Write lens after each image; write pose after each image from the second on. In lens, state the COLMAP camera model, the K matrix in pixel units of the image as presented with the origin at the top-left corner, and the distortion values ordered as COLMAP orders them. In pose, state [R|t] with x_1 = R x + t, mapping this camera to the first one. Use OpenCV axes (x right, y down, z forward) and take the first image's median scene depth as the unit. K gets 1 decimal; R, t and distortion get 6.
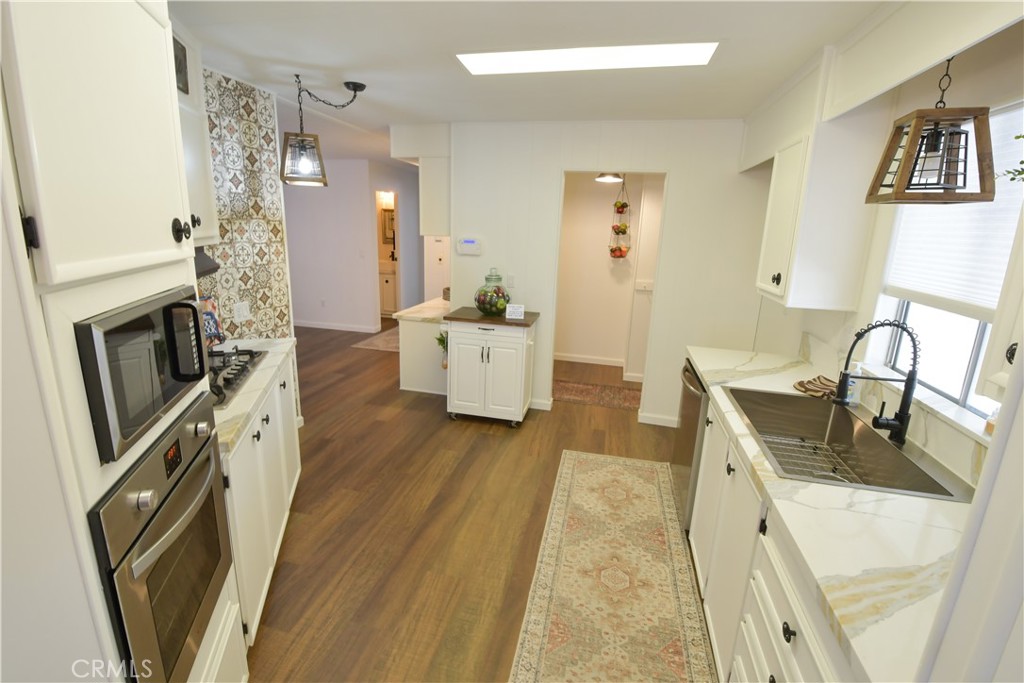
lens RADIAL K [[446.7, 0, 503.3], [0, 446.7, 332.6], [0, 0, 1]] dist [0.012670, -0.025898]
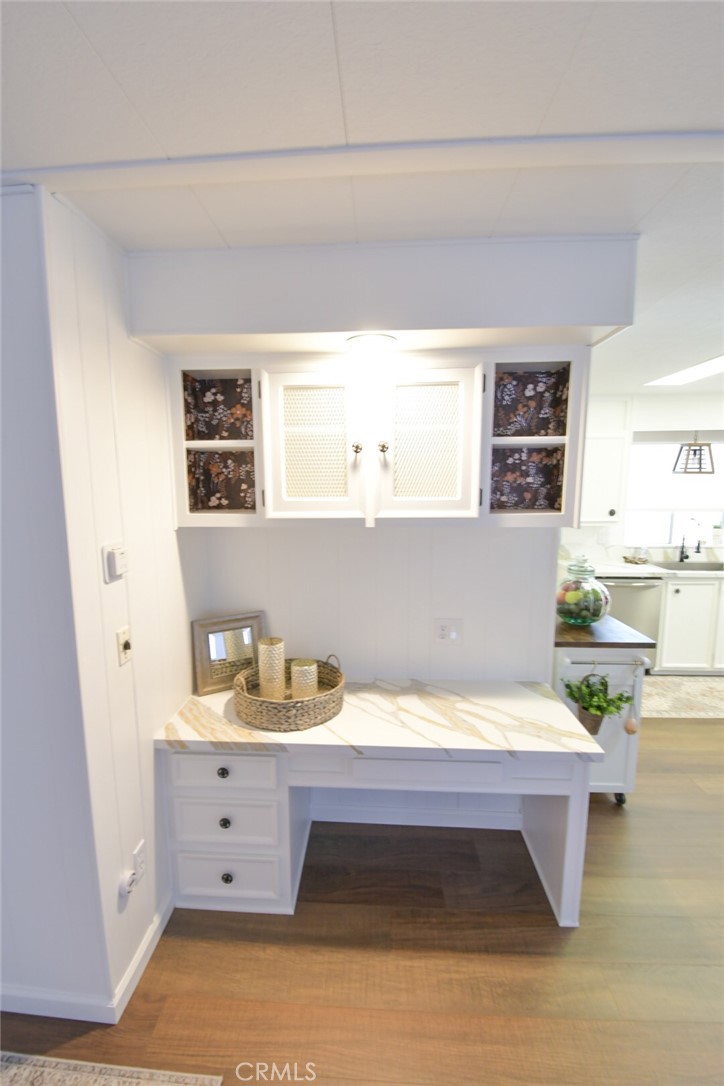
lens RADIAL K [[473.8, 0, 347.1], [0, 473.8, 550.9], [0, 0, 1]] dist [0.012670, -0.025898]
pose [[-0.173411, -0.174361, 0.969292, -0.817768], [0.229296, 0.950008, 0.211914, -0.479785], [-0.957785, 0.259003, -0.124761, 1.779225]]
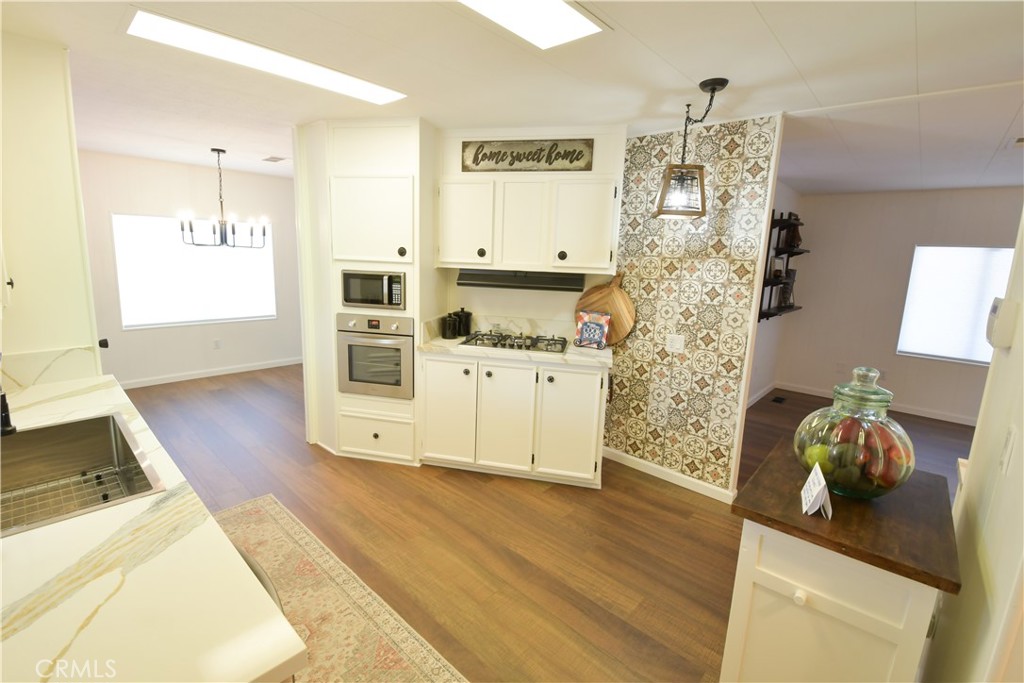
lens RADIAL K [[446.7, 0, 503.3], [0, 446.7, 332.6], [0, 0, 1]] dist [0.012670, -0.025898]
pose [[-0.479429, 0.102952, -0.871521, 0.547396], [-0.250461, 0.935739, 0.248319, -0.235755], [0.841081, 0.337333, -0.422835, 1.111425]]
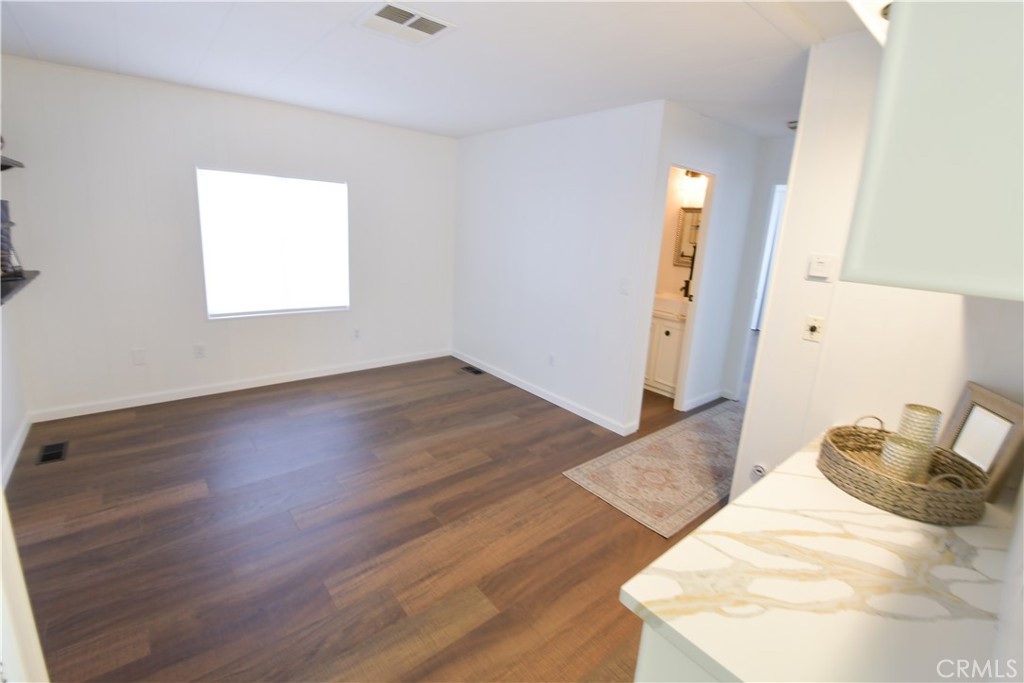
lens RADIAL K [[442.9, 0, 516.9], [0, 442.9, 319.9], [0, 0, 1]] dist [0.000151, -0.000014]
pose [[0.813748, 0.142930, -0.563369, -0.267237], [-0.169347, 0.985542, 0.005427, -0.260952], [0.555999, 0.090989, 0.826188, 1.120938]]
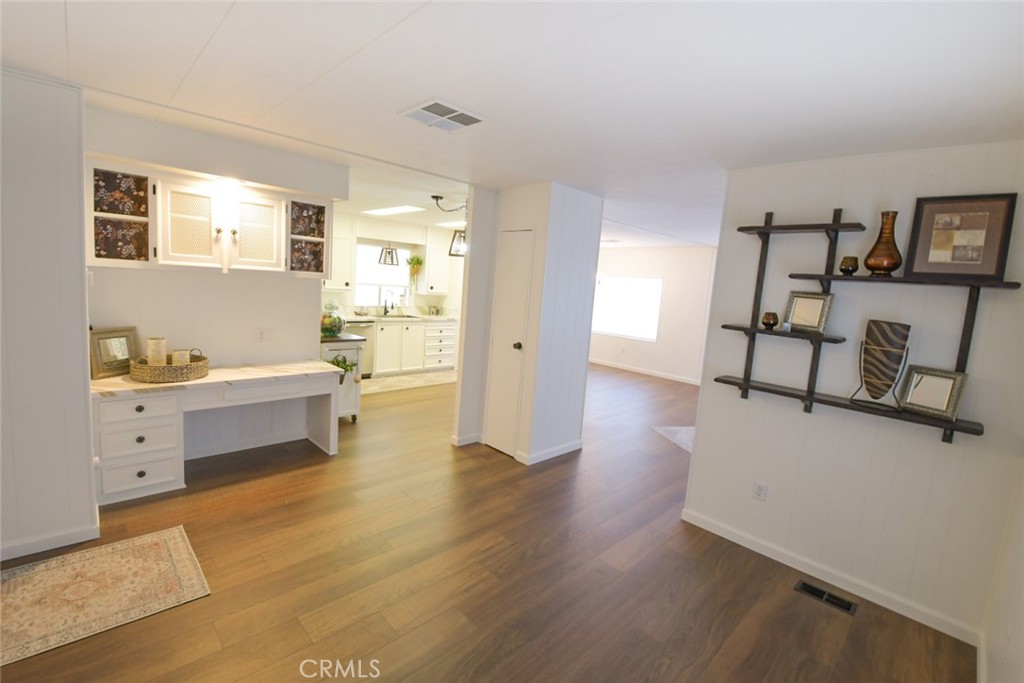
lens RADIAL K [[446.7, 0, 503.3], [0, 446.7, 332.6], [0, 0, 1]] dist [0.012670, -0.025898]
pose [[-0.839717, -0.152370, 0.521209, -1.435969], [0.027018, 0.946914, 0.320348, -0.574134], [-0.542352, 0.283084, -0.791023, 2.240625]]
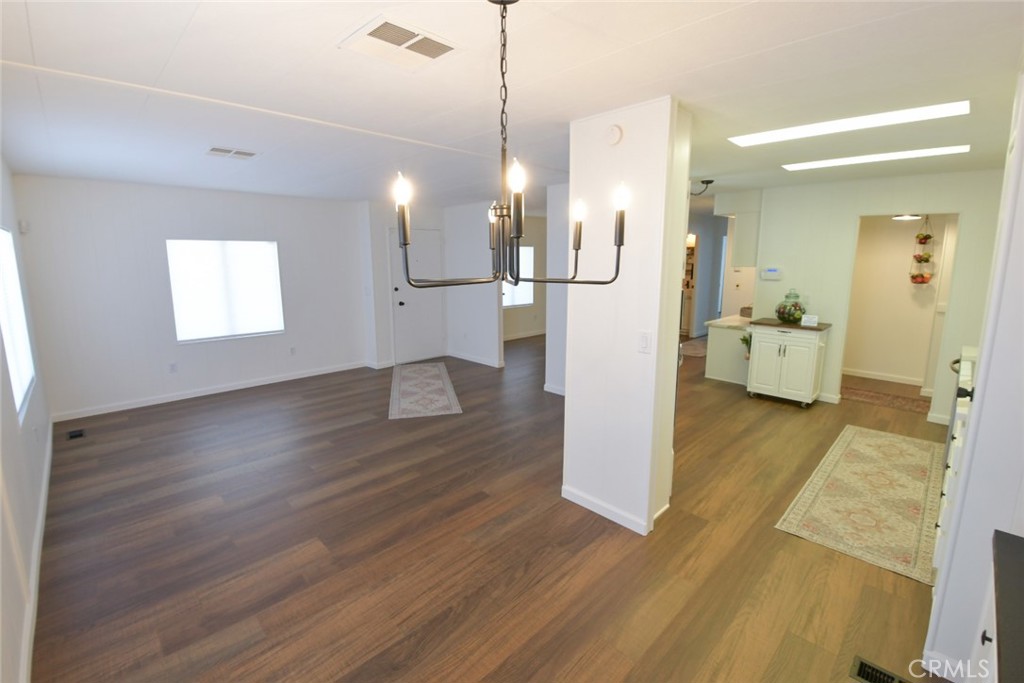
lens RADIAL K [[446.7, 0, 503.3], [0, 446.7, 332.6], [0, 0, 1]] dist [0.012670, -0.025898]
pose [[0.846510, 0.053271, -0.529701, -0.049491], [-0.092403, 0.994581, -0.047646, 0.171453], [0.524293, 0.089279, 0.846845, -0.775394]]
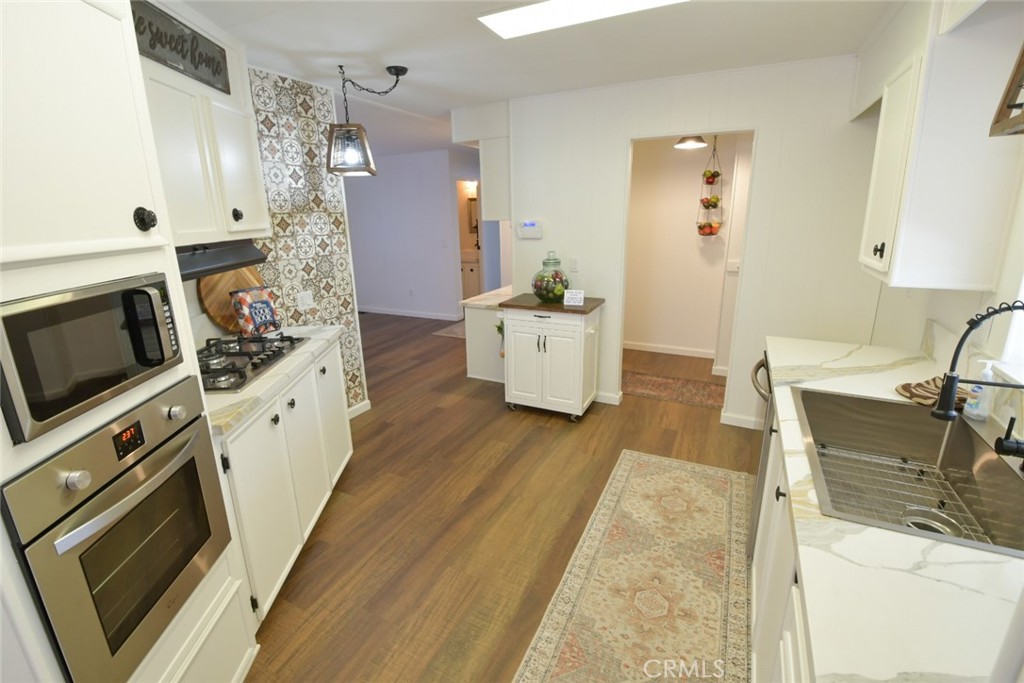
lens RADIAL K [[446.7, 0, 503.3], [0, 446.7, 332.6], [0, 0, 1]] dist [0.012670, -0.025898]
pose [[0.971850, 0.006688, -0.235505, 0.126052], [-0.000398, 0.999642, 0.026748, 0.001304], [0.235599, -0.025901, 0.971505, 0.075782]]
